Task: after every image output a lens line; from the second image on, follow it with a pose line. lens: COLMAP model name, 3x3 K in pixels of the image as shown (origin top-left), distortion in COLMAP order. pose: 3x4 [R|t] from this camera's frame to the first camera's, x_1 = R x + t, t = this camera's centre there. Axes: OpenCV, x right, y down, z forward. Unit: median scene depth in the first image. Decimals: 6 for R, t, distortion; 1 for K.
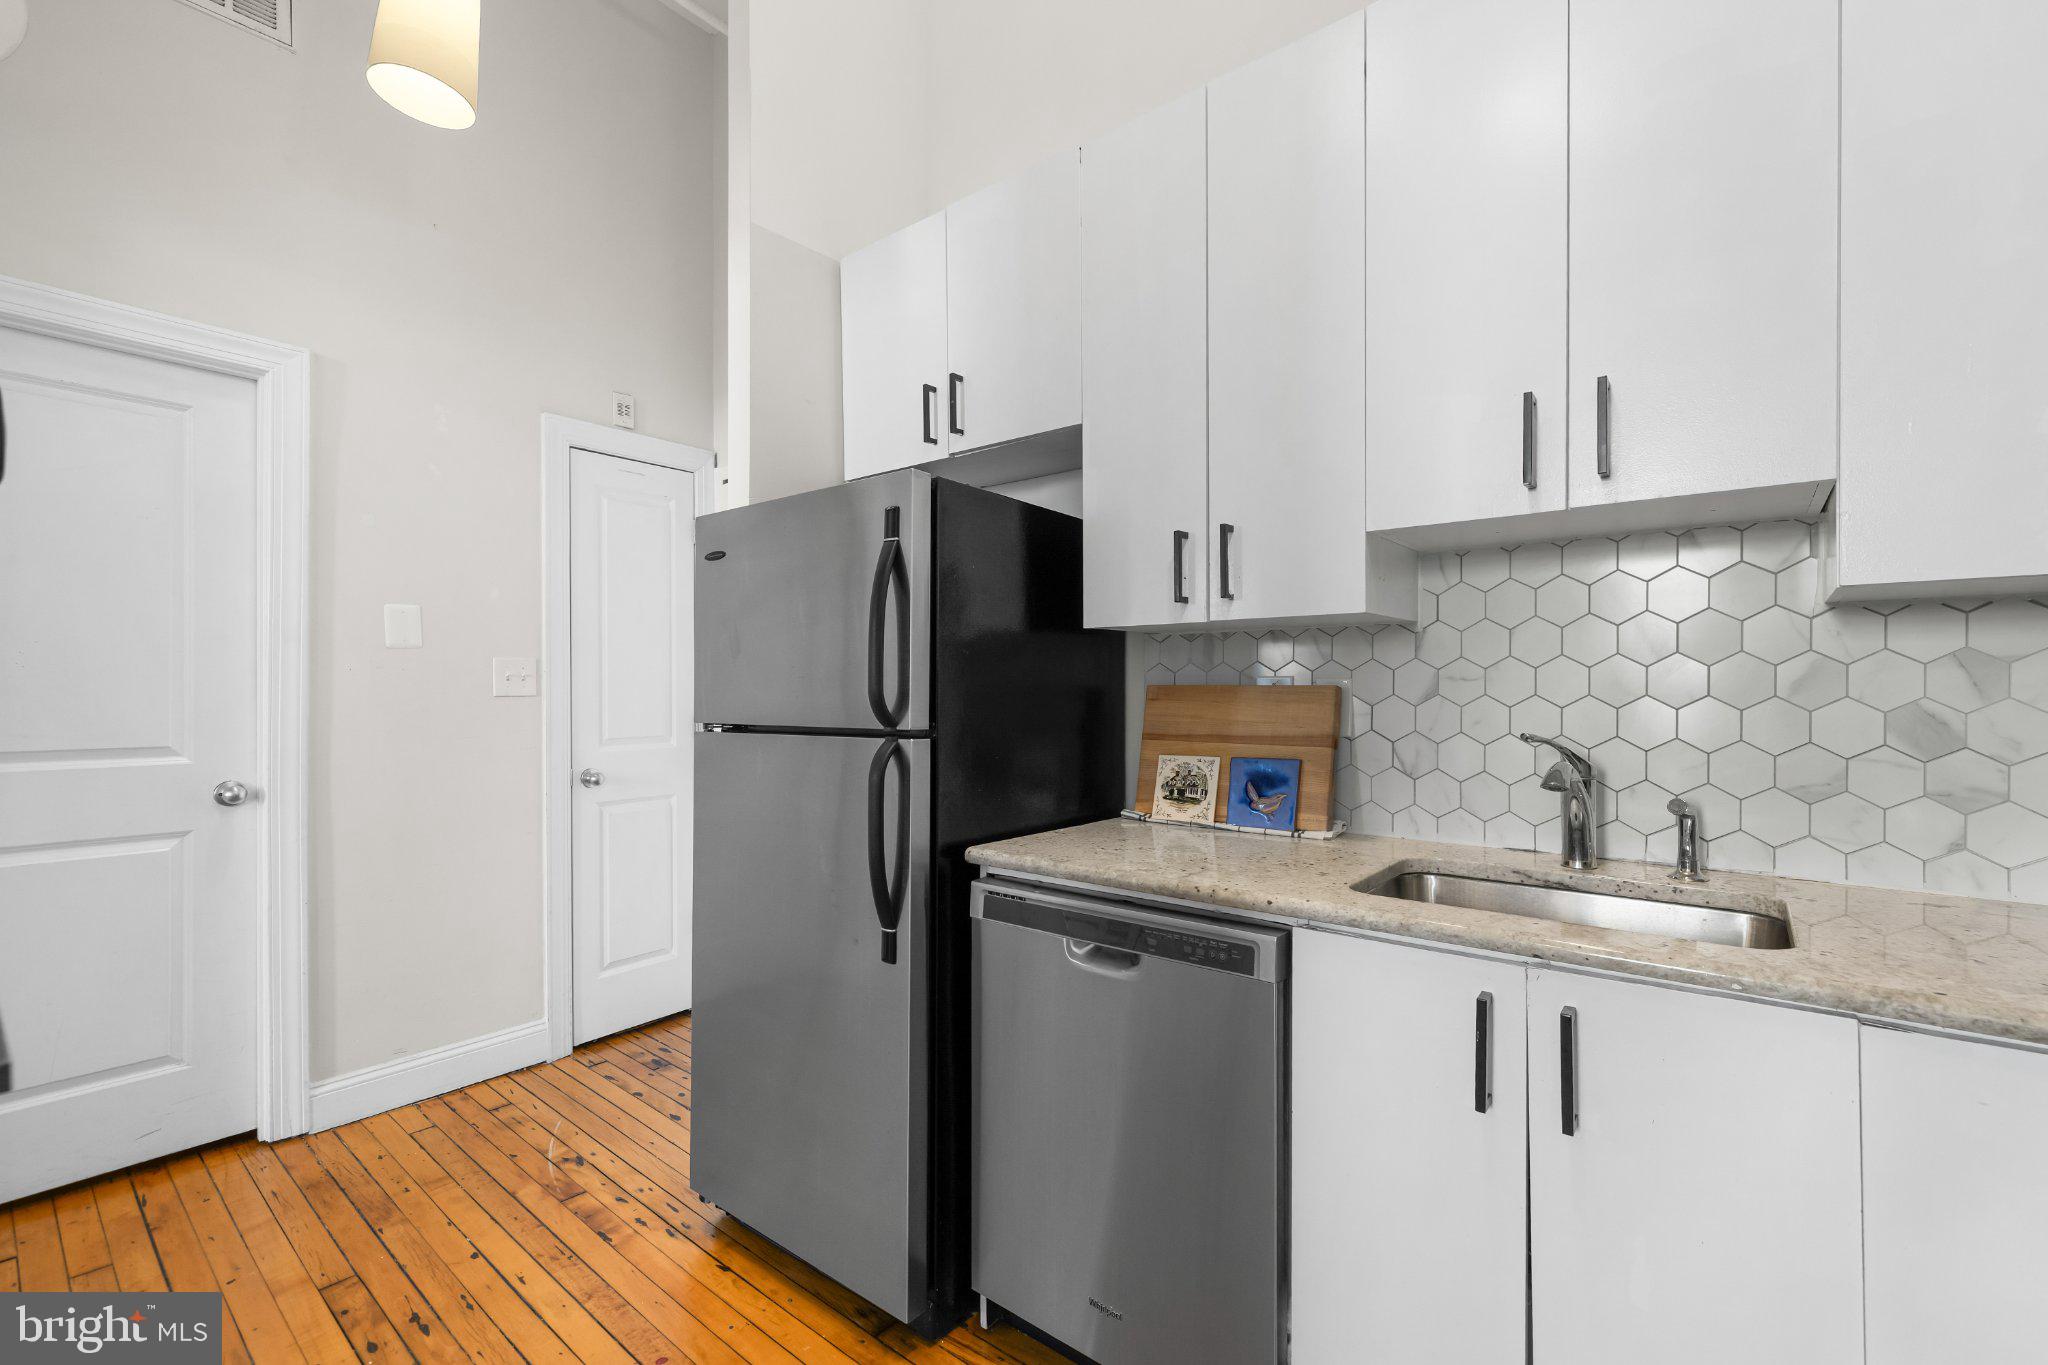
lens RADIAL K [[866.2, 0, 1050.1], [0, 866.2, 689.4], [0, 0, 1]] dist [0.001197, 0.000840]
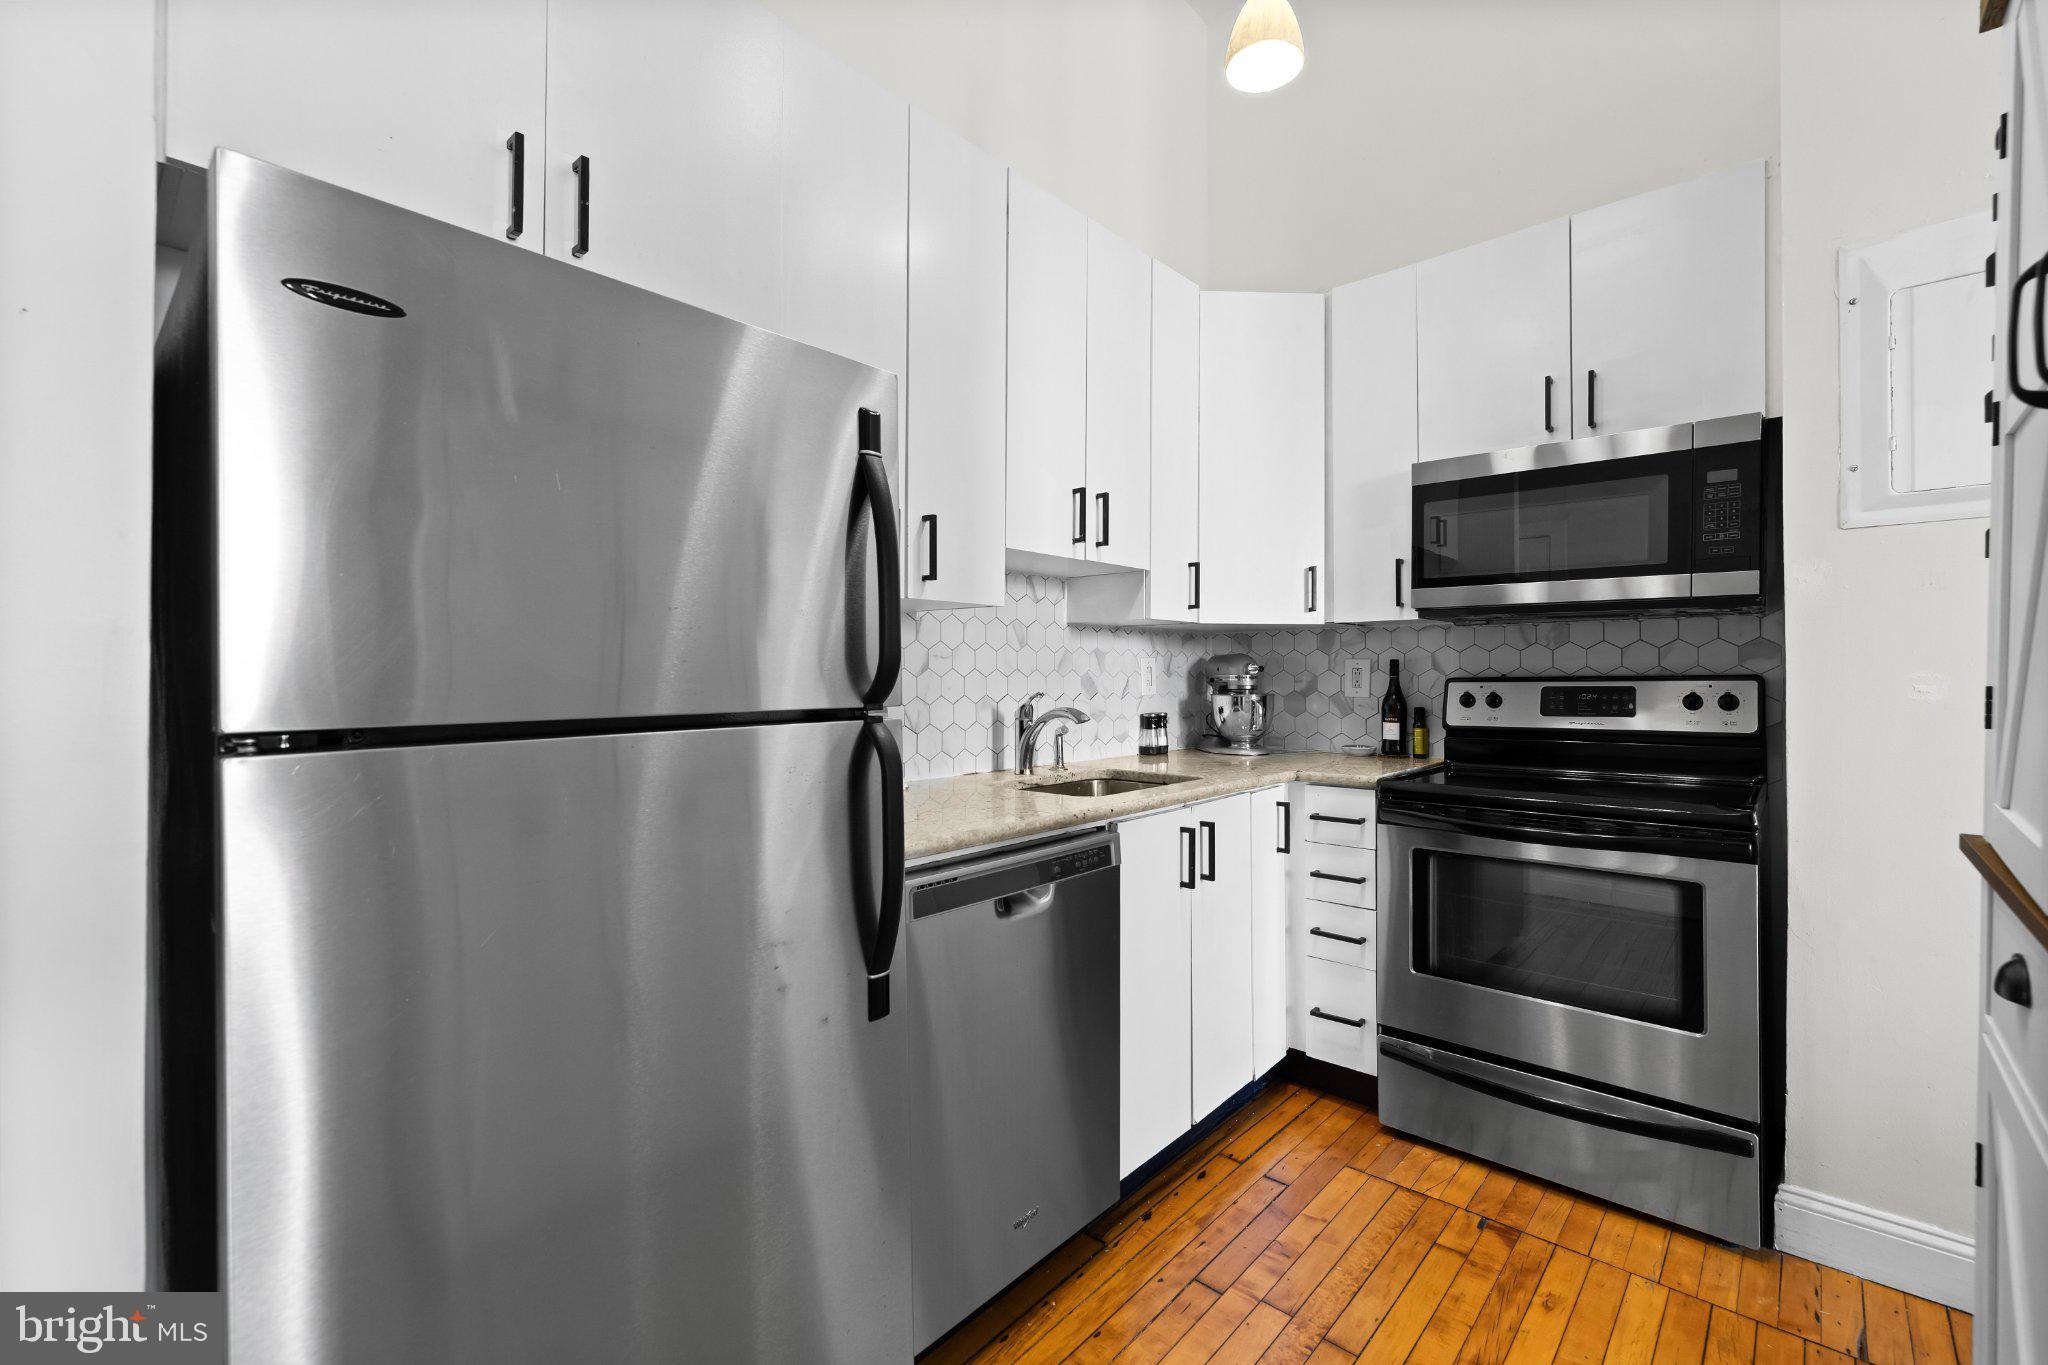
lens RADIAL K [[866.2, 0, 1028.0], [0, 866.2, 672.3], [0, 0, 1]] dist [0.001197, 0.000840]
pose [[0.063170, 0.004458, 0.997993, -0.844312], [0.001743, 0.999988, -0.004577, 0.017882], [-0.998001, 0.002029, 0.063162, 0.747868]]
